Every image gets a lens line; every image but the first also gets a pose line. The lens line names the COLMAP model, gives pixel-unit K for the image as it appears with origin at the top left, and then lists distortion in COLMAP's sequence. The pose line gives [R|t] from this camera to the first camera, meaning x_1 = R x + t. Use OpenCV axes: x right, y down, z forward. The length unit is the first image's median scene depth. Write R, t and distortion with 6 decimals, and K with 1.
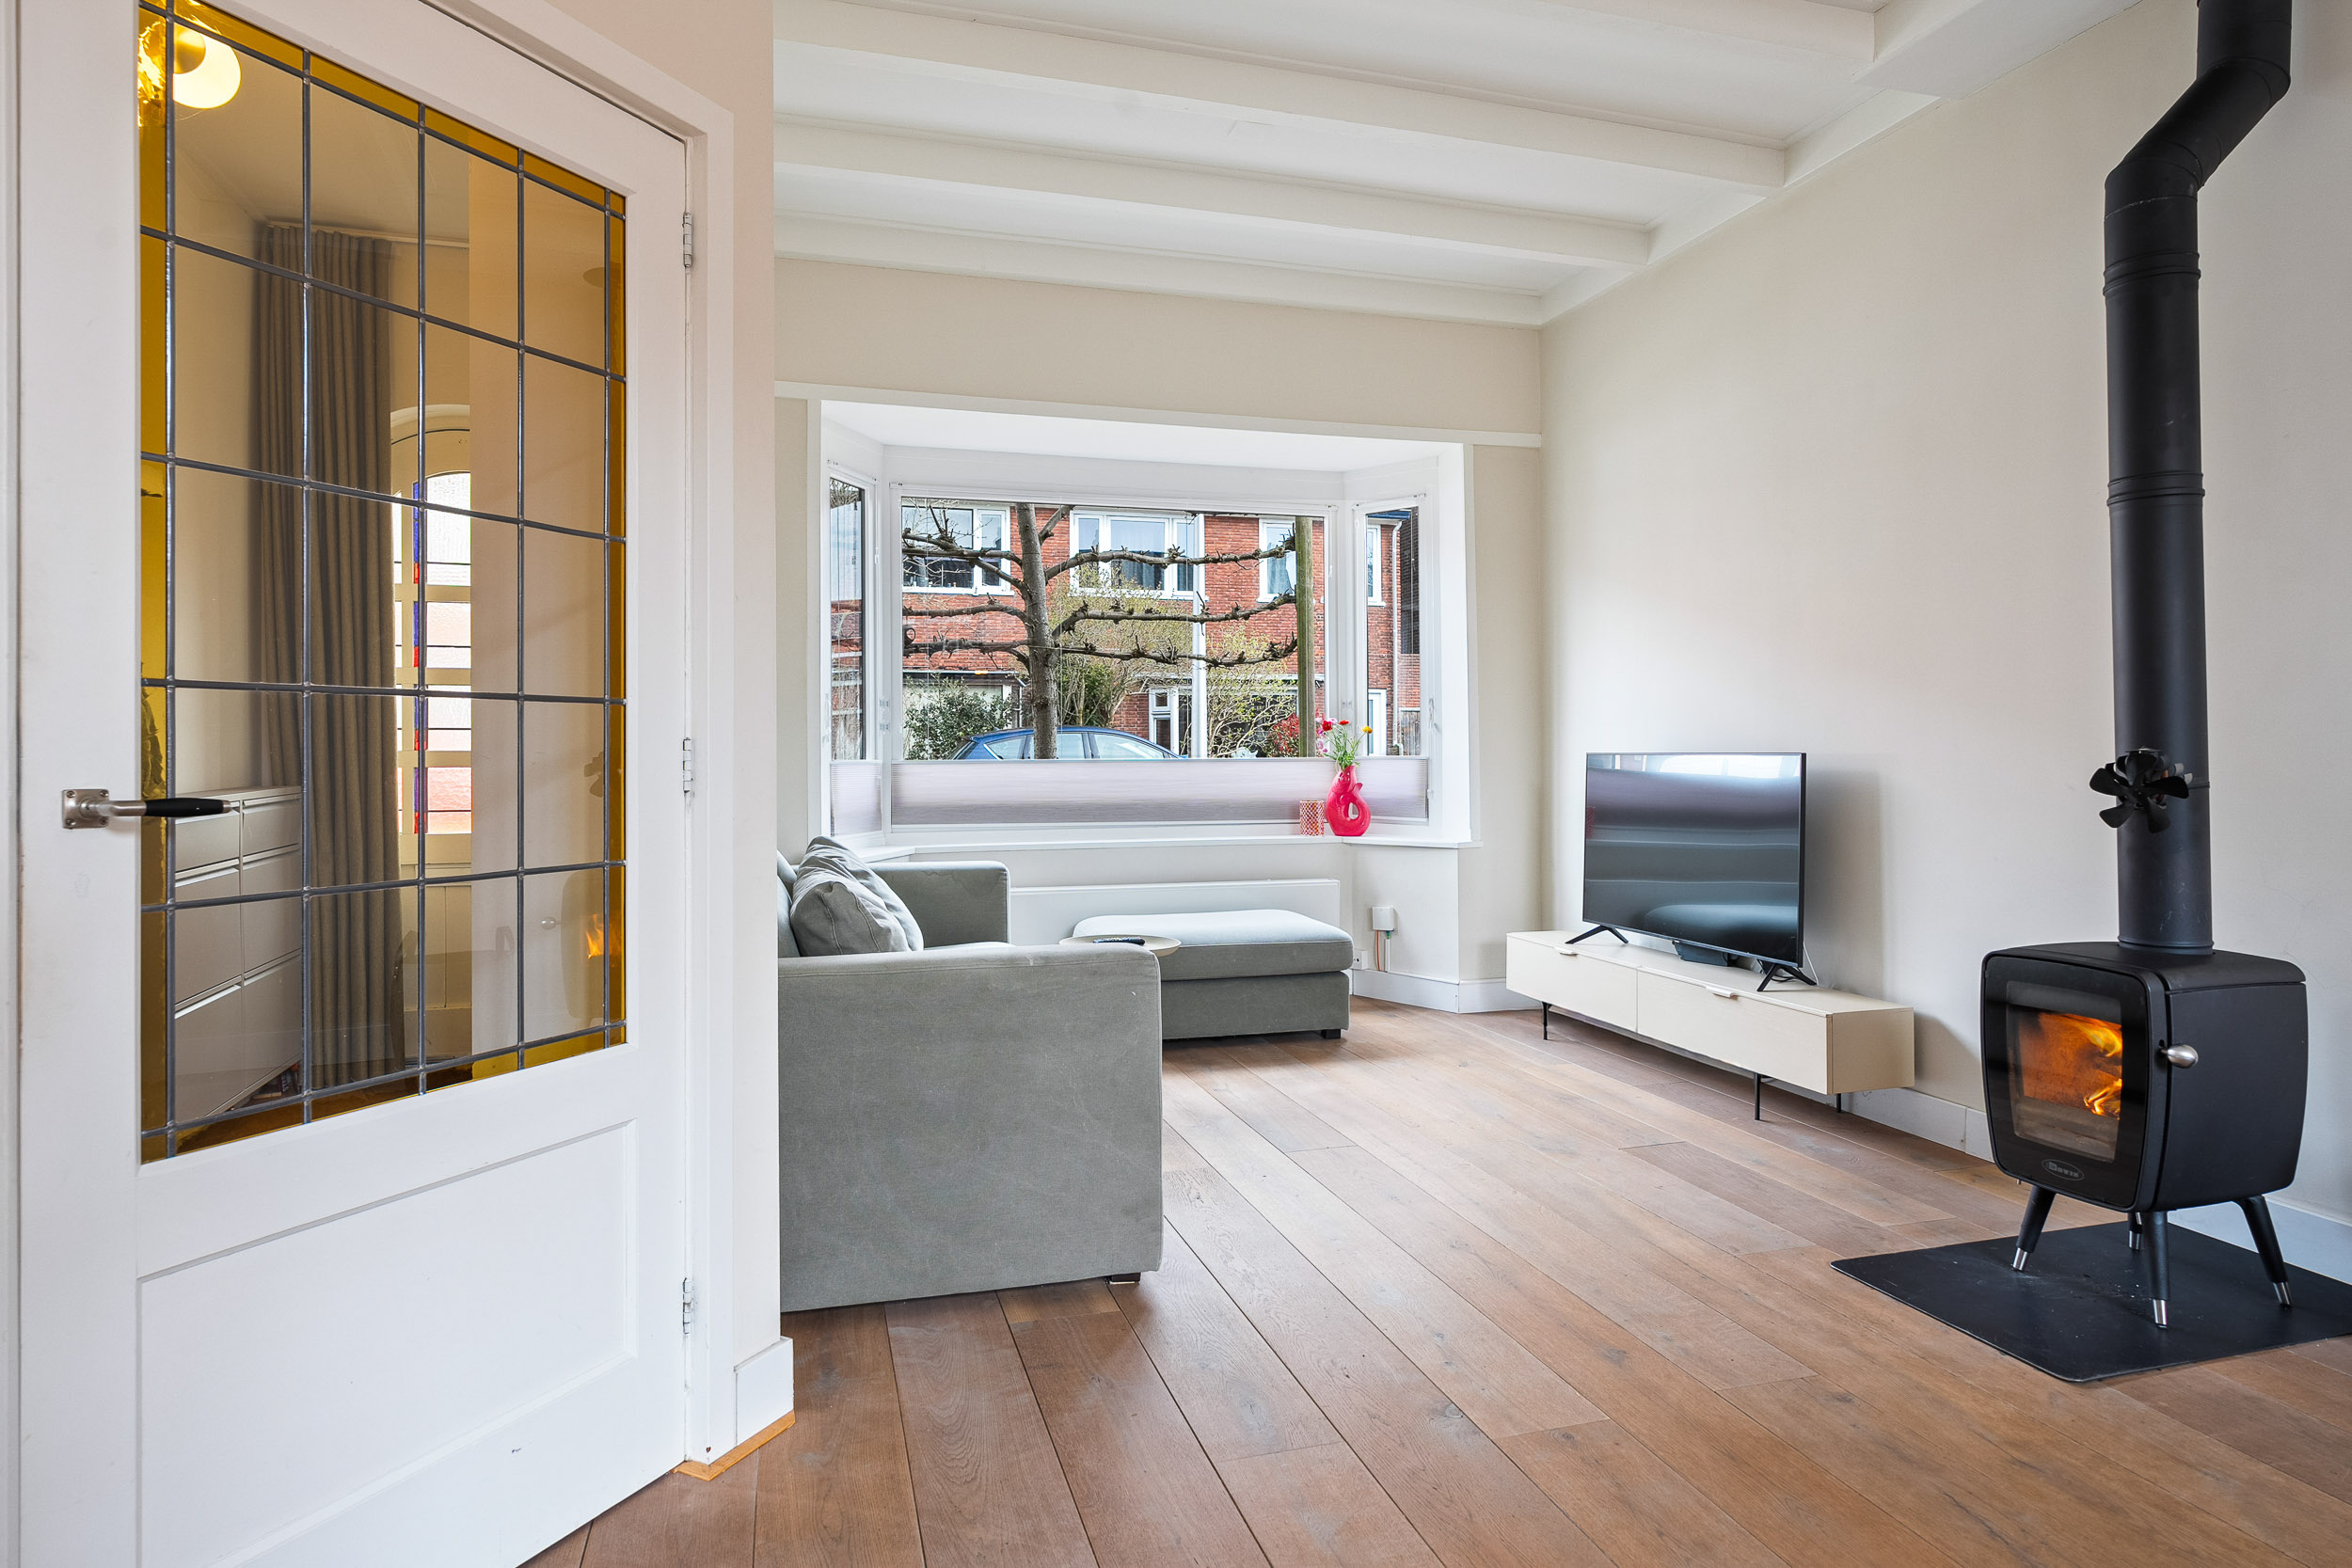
lens RADIAL K [[1304.5, 0, 1178.5], [0, 1304.5, 751.0], [0, 0, 1]] dist [-0.004453, -0.000393]
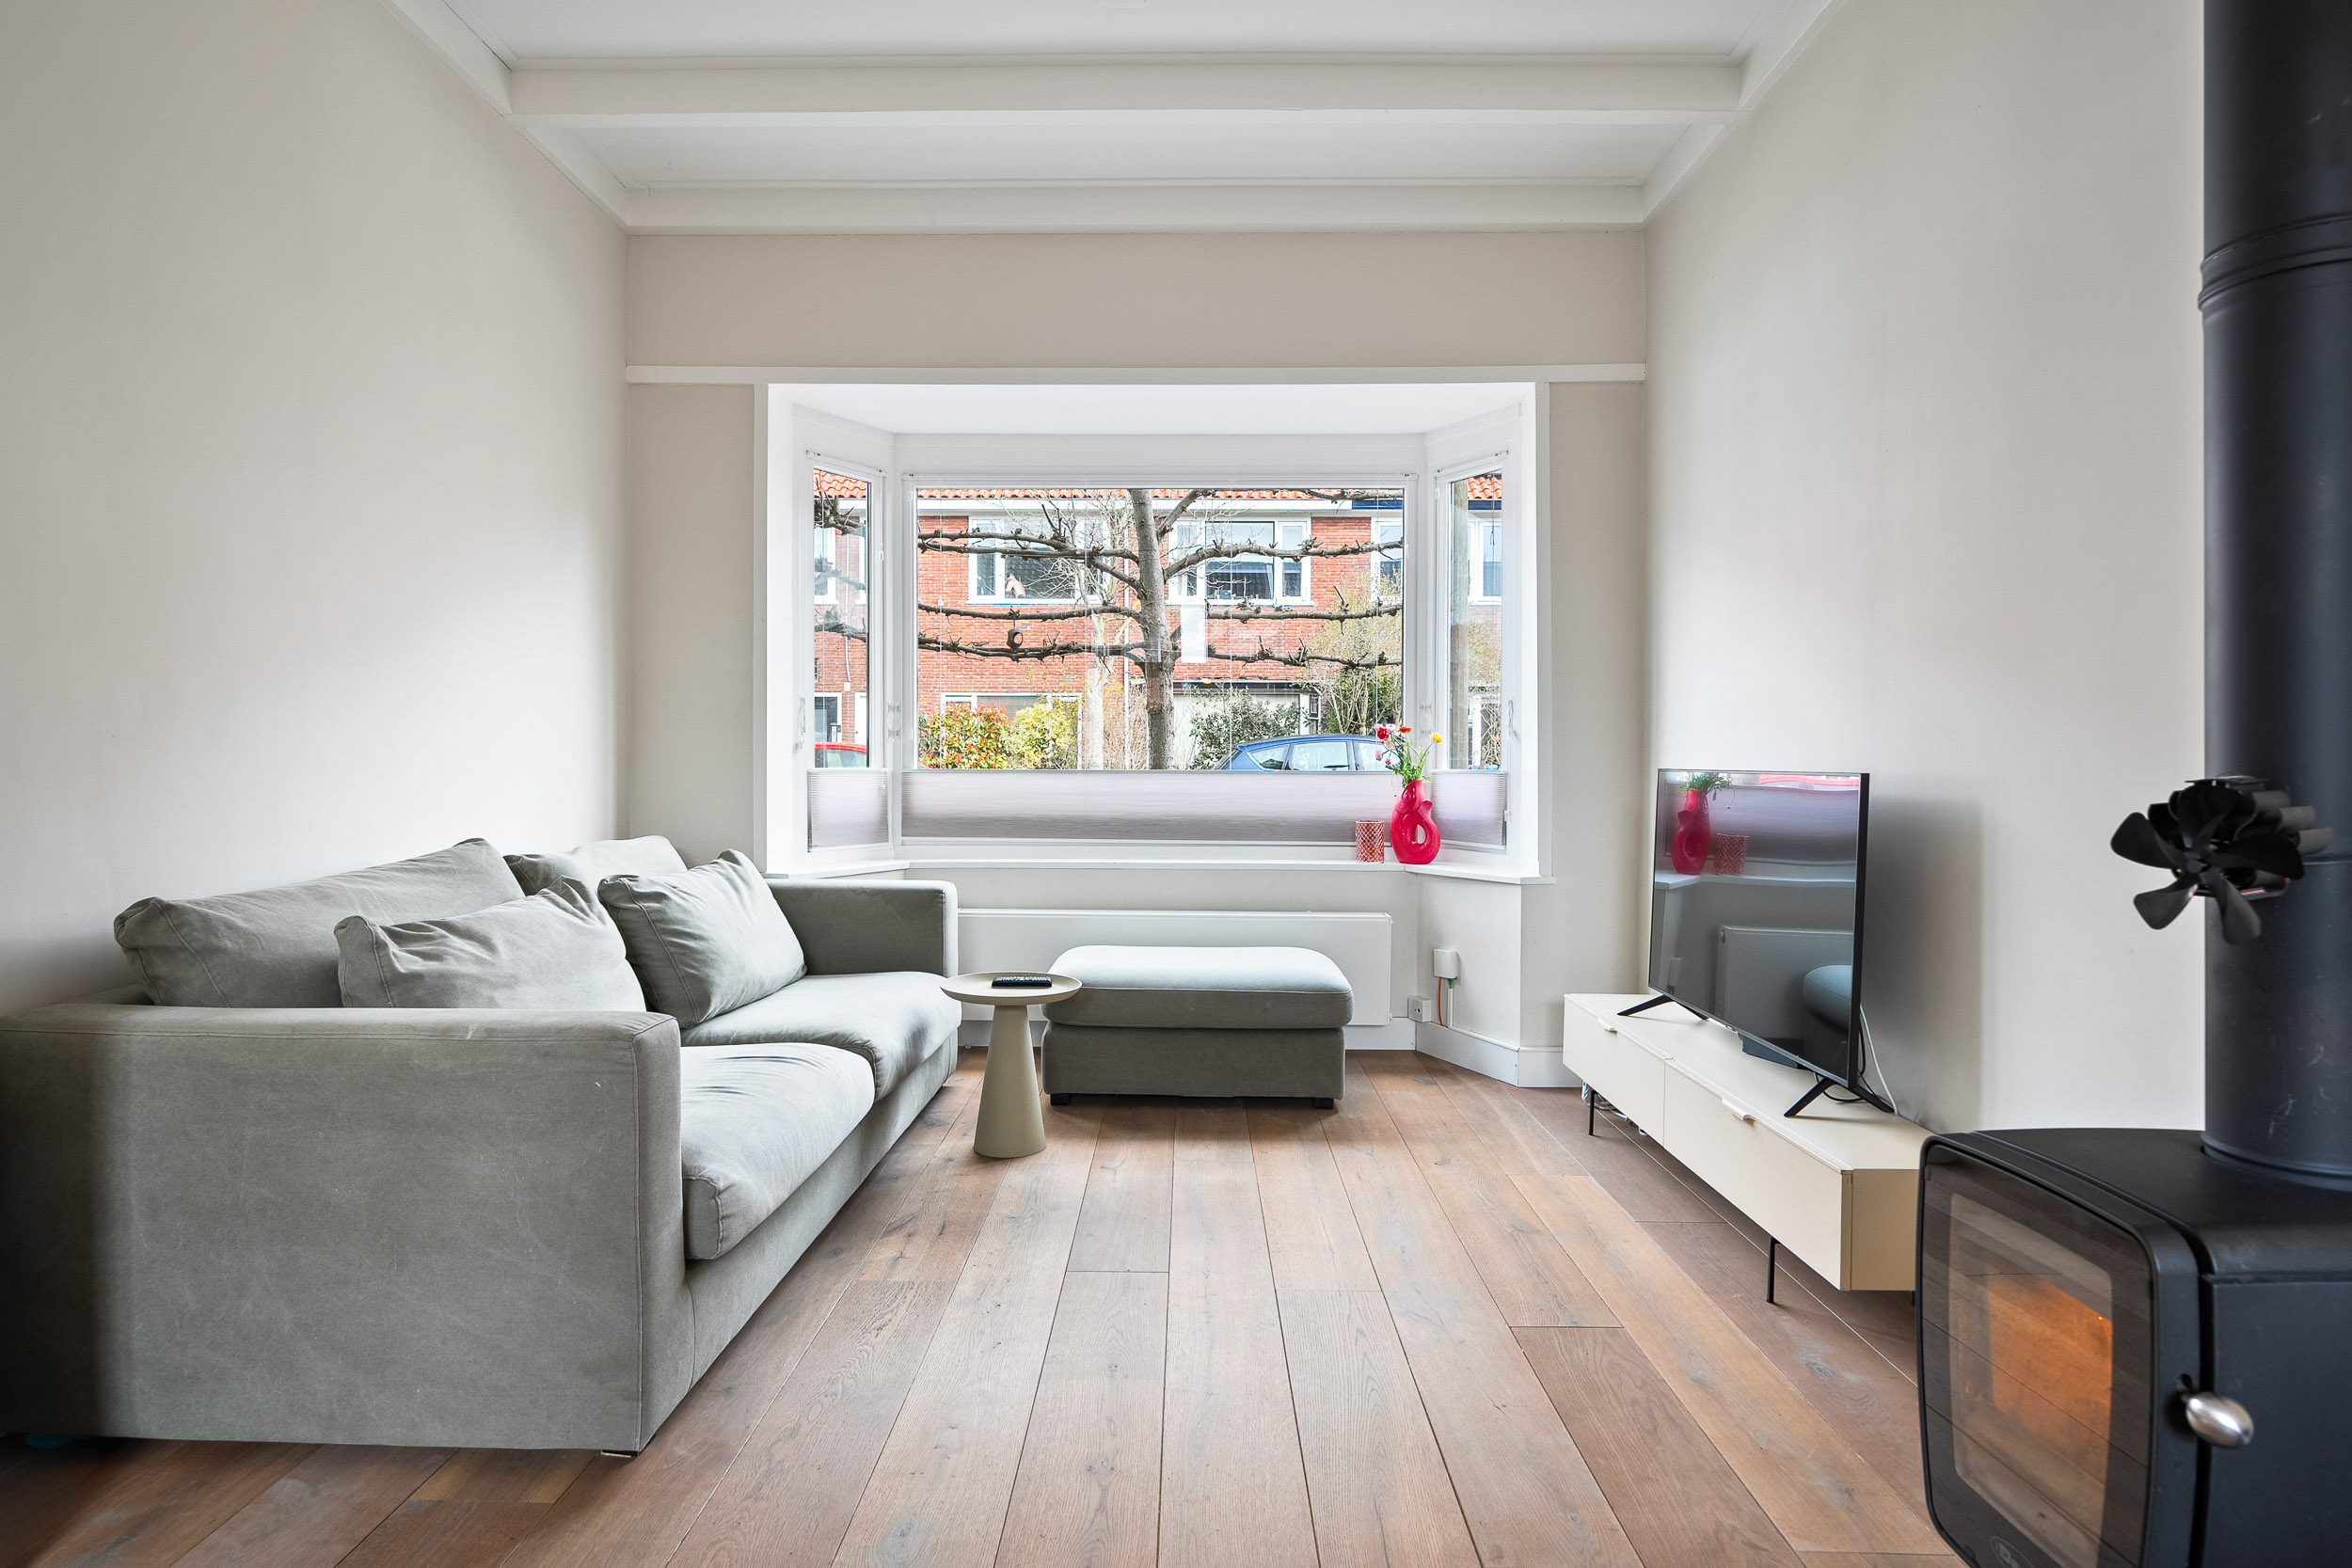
lens RADIAL K [[1237.9, 0, 1176.0], [0, 1237.9, 784.0], [0, 0, 1]] dist [-0.002839, 0.000151]
pose [[0.955030, 0.013891, -0.296185, 0.254623], [-0.007935, 0.999742, 0.021302, -0.002739], [0.296404, -0.017994, 0.954893, 0.216795]]
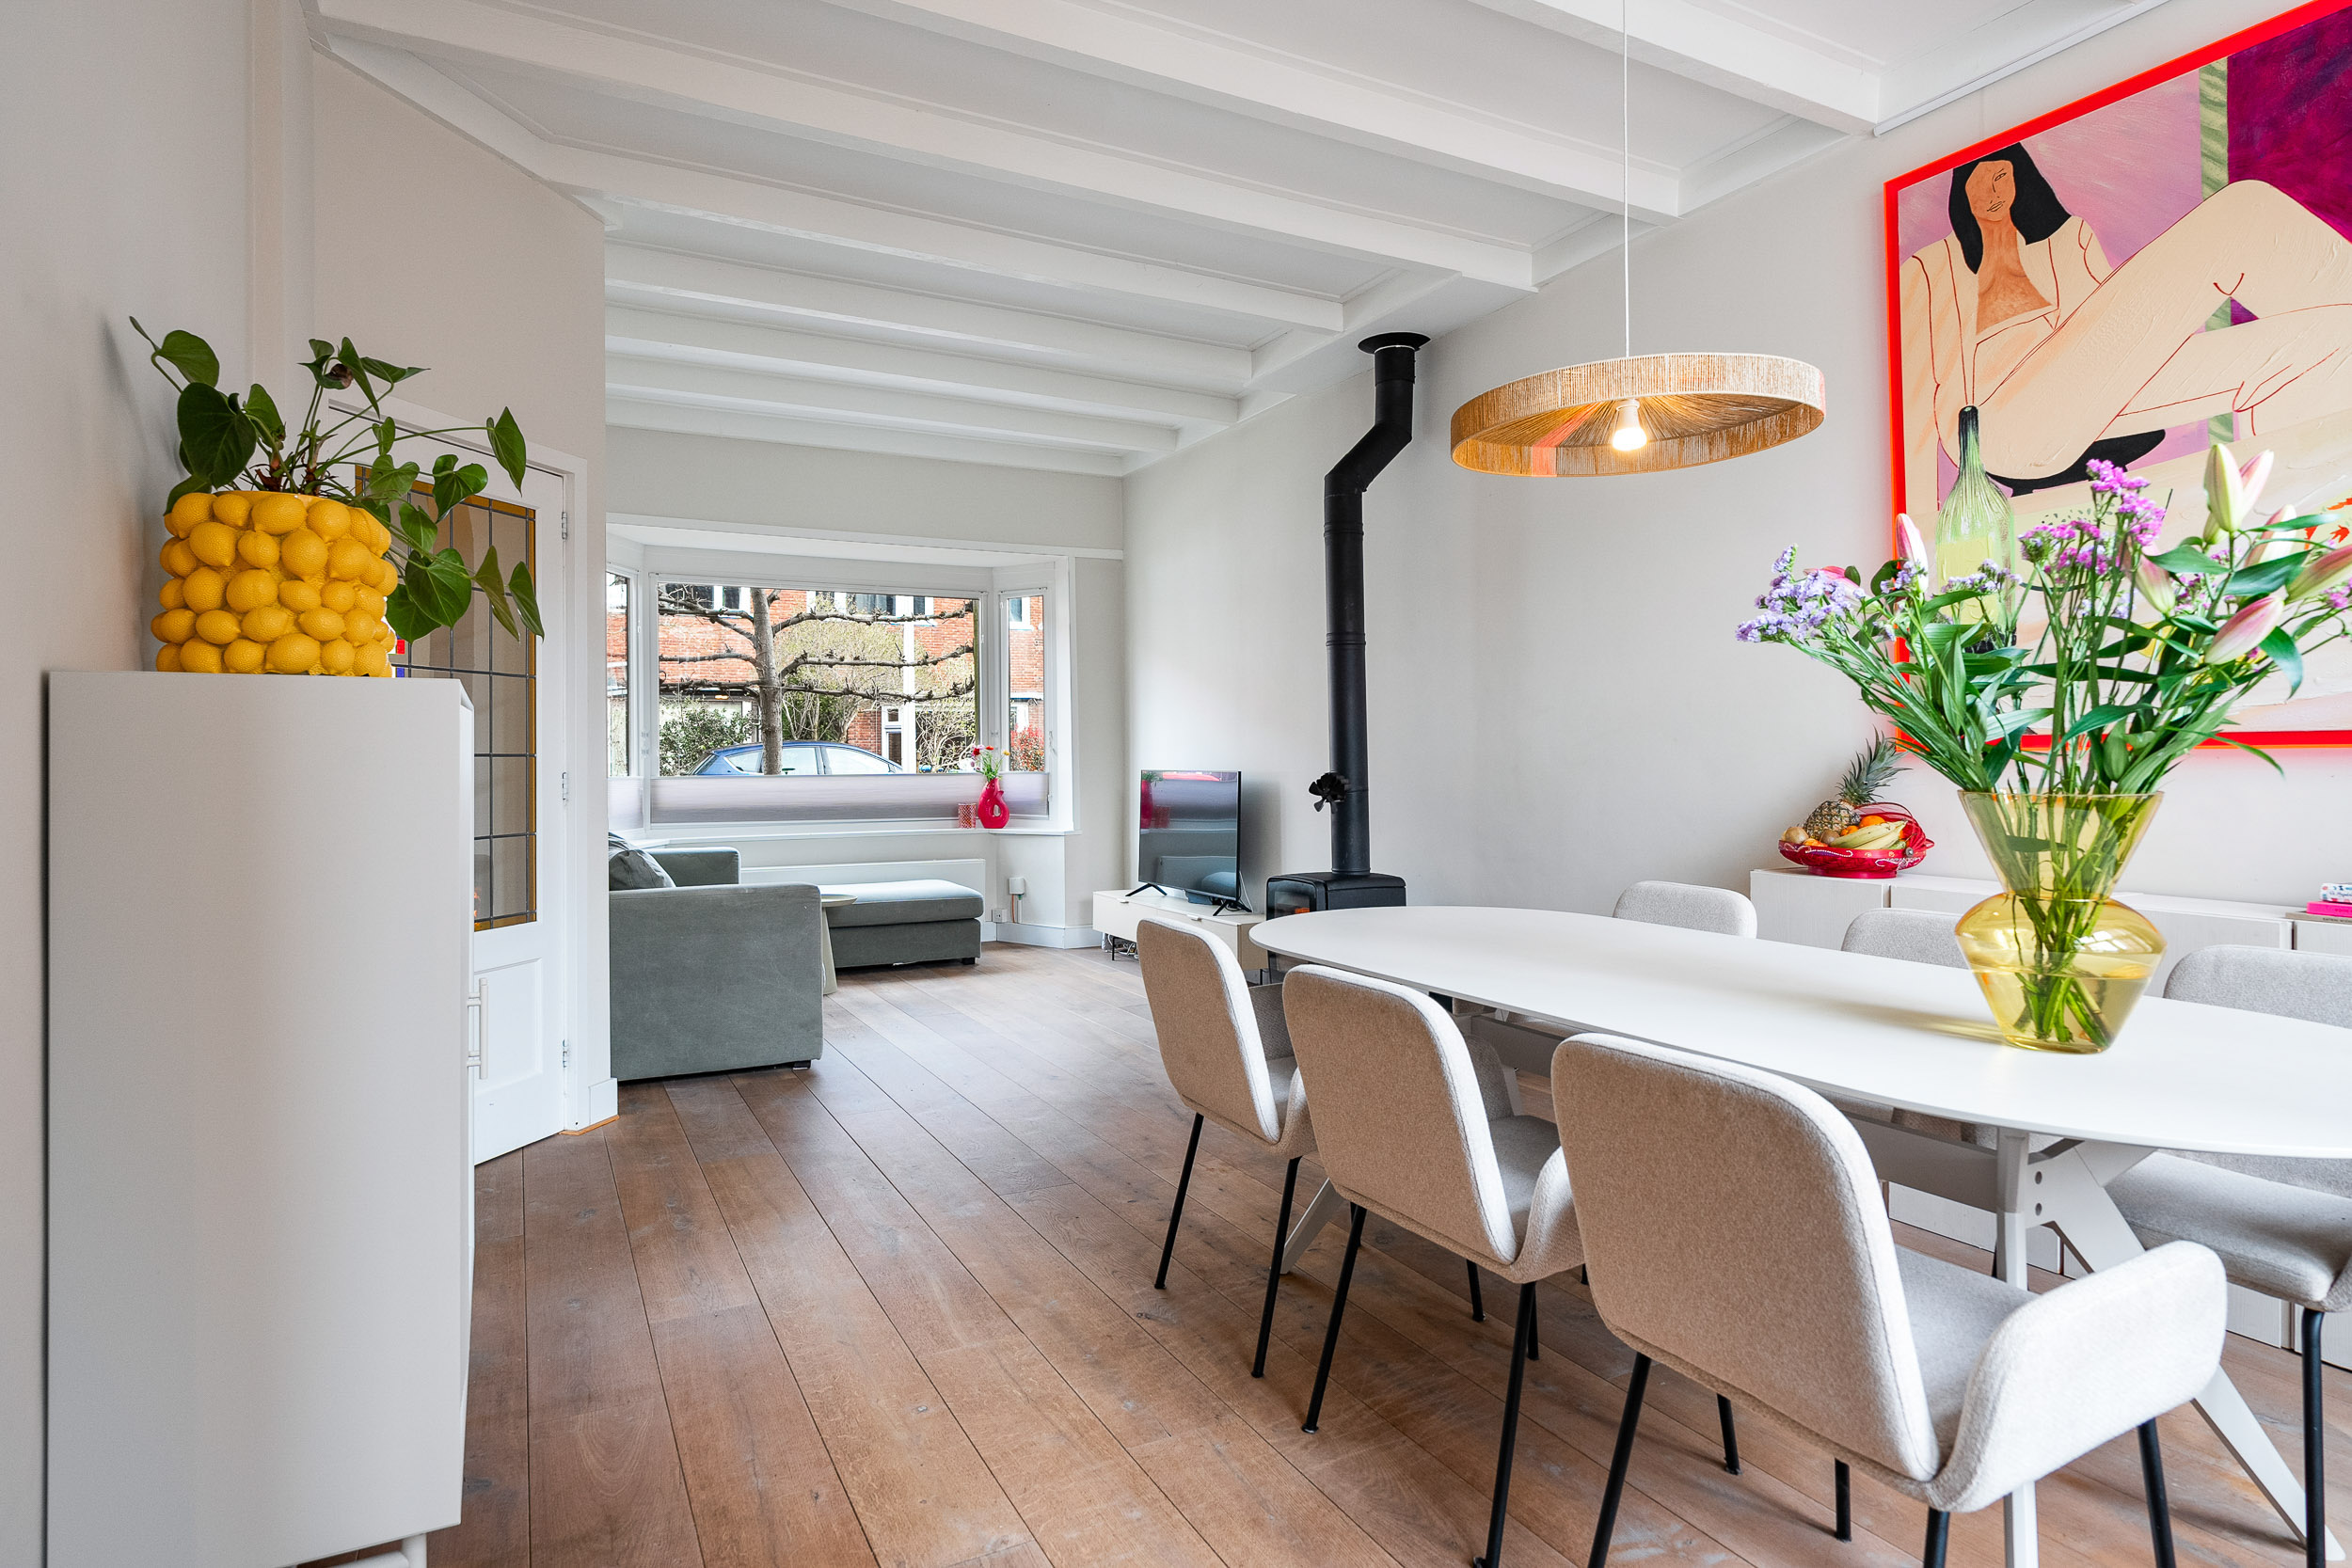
lens RADIAL K [[1261.6, 0, 1173.2], [0, 1261.6, 756.1], [0, 0, 1]] dist [-0.002464, -0.000074]
pose [[0.981456, -0.001004, 0.191686, 0.068712], [0.001336, 0.999998, -0.001603, -0.012142], [-0.191684, 0.001830, 0.981455, -0.433793]]
